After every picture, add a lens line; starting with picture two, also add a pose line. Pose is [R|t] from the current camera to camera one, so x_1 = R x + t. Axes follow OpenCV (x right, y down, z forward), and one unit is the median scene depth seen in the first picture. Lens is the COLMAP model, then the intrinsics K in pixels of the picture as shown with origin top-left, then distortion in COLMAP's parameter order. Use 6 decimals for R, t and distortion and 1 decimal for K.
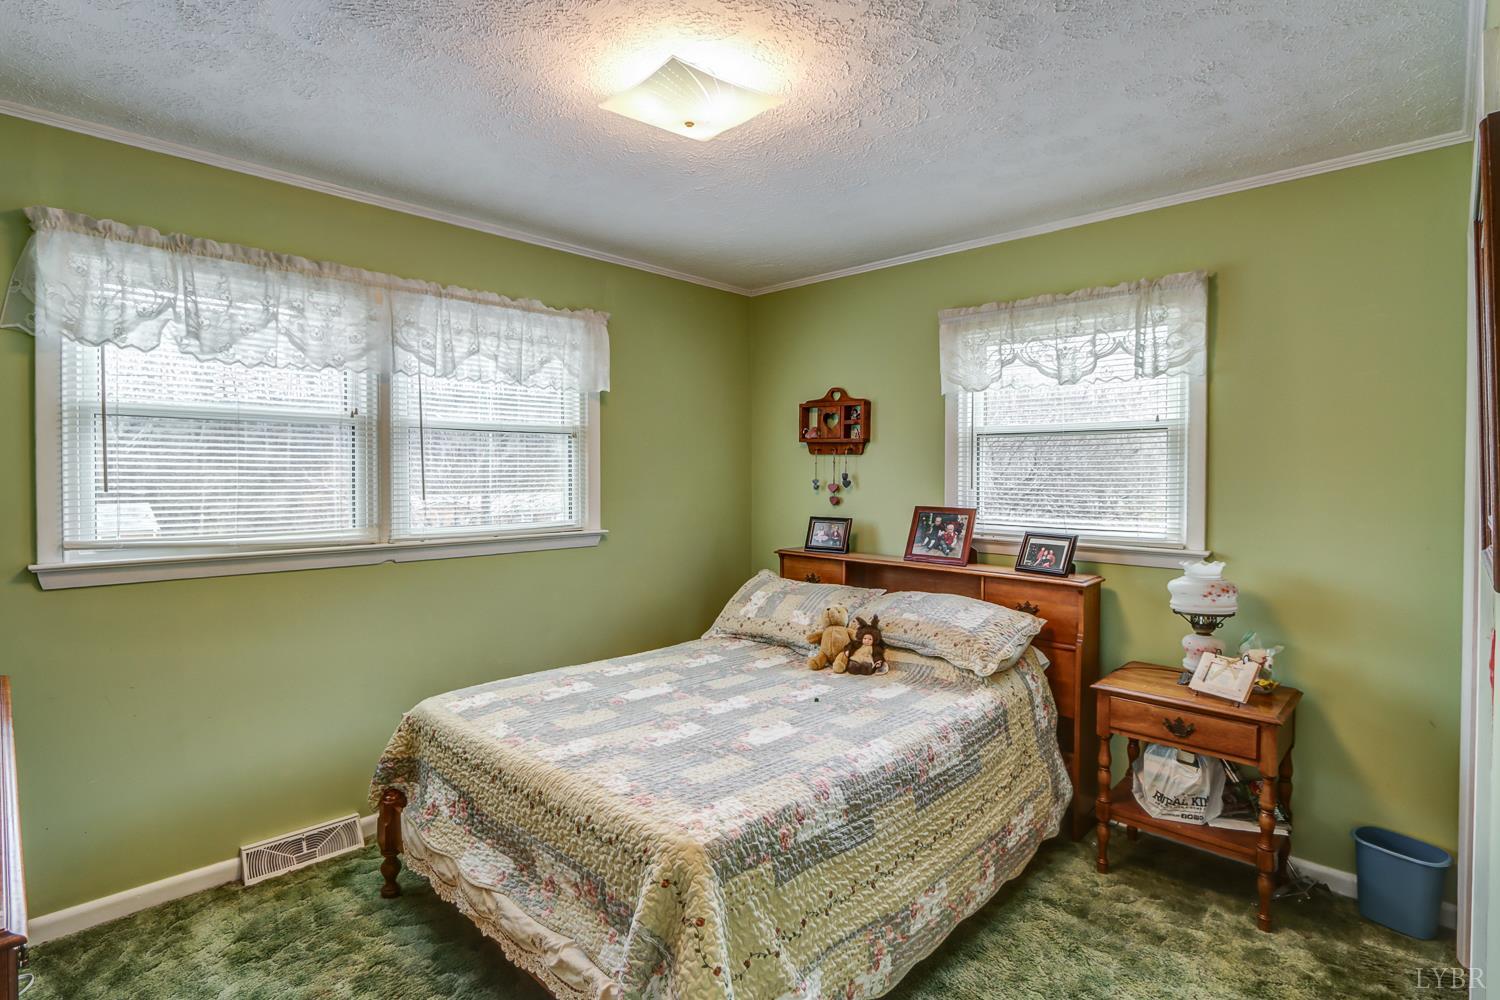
lens RADIAL K [[812.7, 0, 741.1], [0, 812.7, 484.5], [0, 0, 1]] dist [-0.016313, -0.000017]
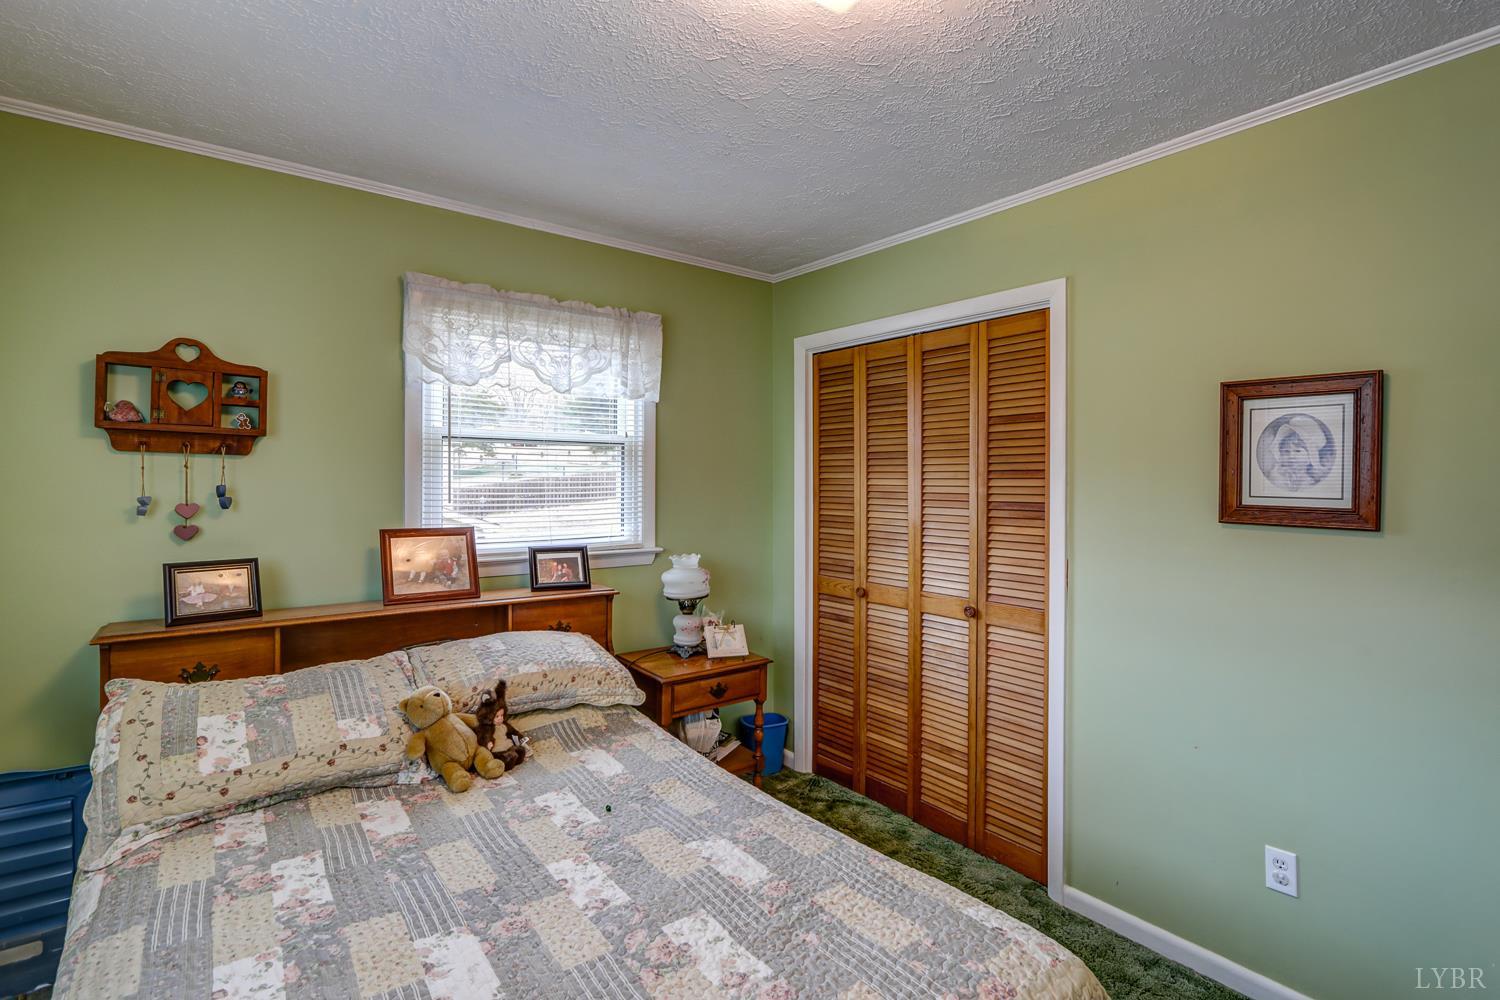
lens RADIAL K [[706.1, 0, 743.5], [0, 706.1, 483.8], [0, 0, 1]] dist [-0.024498, 0.007454]
pose [[0.115713, -0.009353, 0.993239, -0.411663], [0.011669, 0.999899, 0.008056, -0.017552], [-0.993214, 0.010658, 0.115811, 0.667891]]
